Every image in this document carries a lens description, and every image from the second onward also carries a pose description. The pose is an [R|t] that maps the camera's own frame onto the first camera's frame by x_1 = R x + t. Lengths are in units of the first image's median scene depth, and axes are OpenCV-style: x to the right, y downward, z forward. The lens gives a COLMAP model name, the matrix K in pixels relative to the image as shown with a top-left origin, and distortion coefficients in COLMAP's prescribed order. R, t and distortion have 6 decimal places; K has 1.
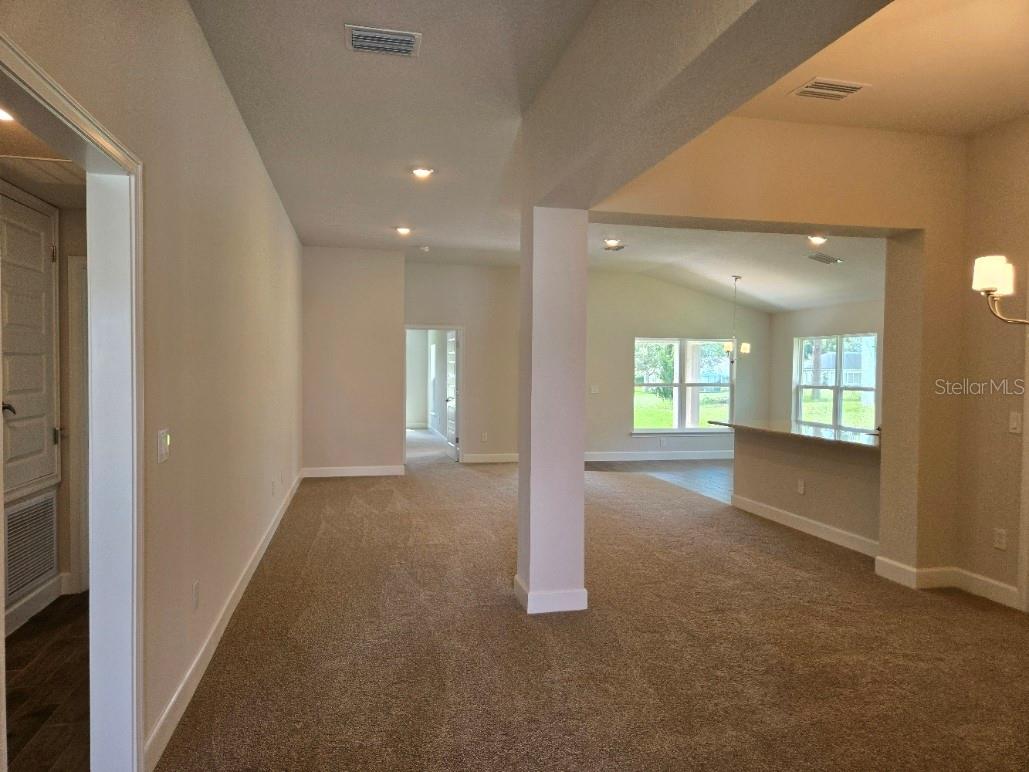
lens RADIAL K [[680.5, 0, 514.5], [0, 680.5, 386.0], [0, 0, 1]] dist [0.003544, -0.000540]
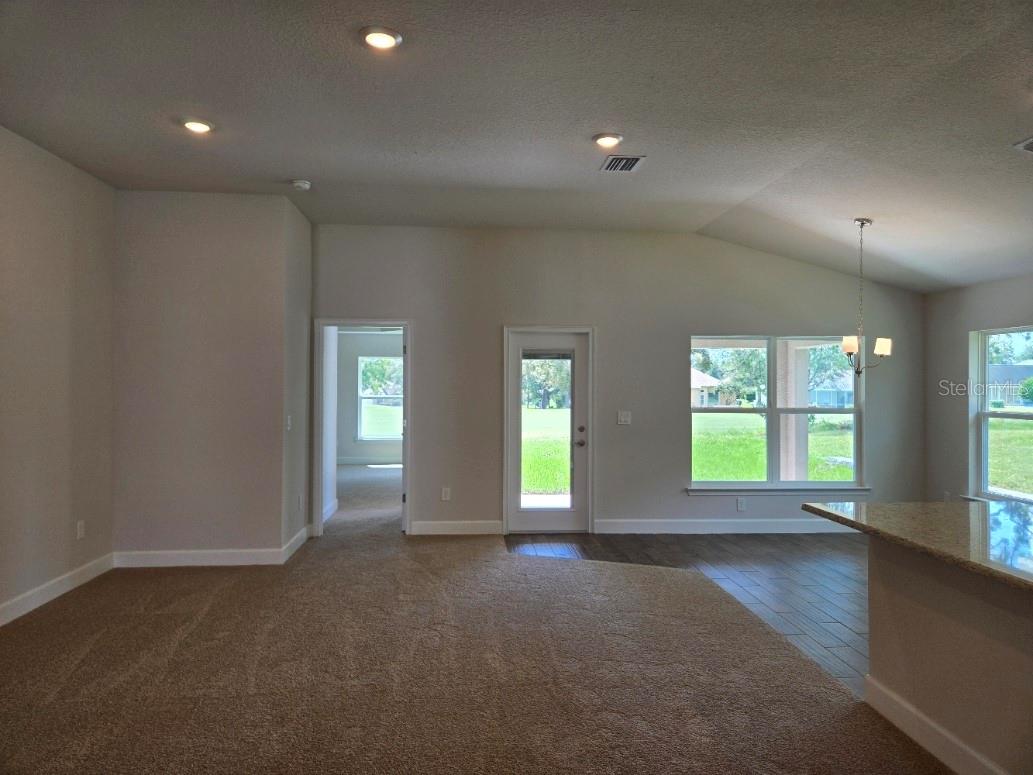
lens RADIAL K [[712.4, 0, 516.5], [0, 712.4, 387.5], [0, 0, 1]] dist [0.023717, -0.001037]
pose [[0.990787, -0.004667, -0.135345, 0.122045], [0.001642, 0.999746, -0.022458, -0.010079], [0.135416, 0.022029, 0.990544, 0.381676]]
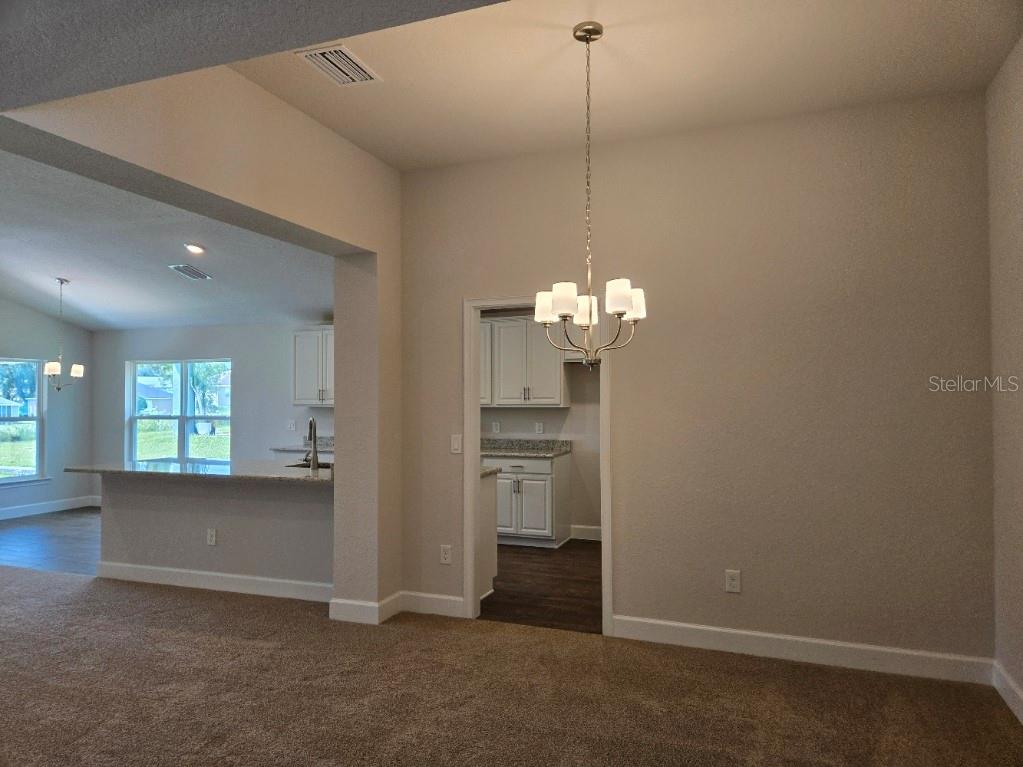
lens RADIAL K [[679.0, 0, 509.7], [0, 679.0, 389.5], [0, 0, 1]] dist [-0.004437, -0.006522]
pose [[0.539783, -0.001770, 0.841802, -0.054267], [0.031125, 0.999356, -0.017857, -0.004522], [-0.841228, 0.035840, 0.539491, 0.151055]]
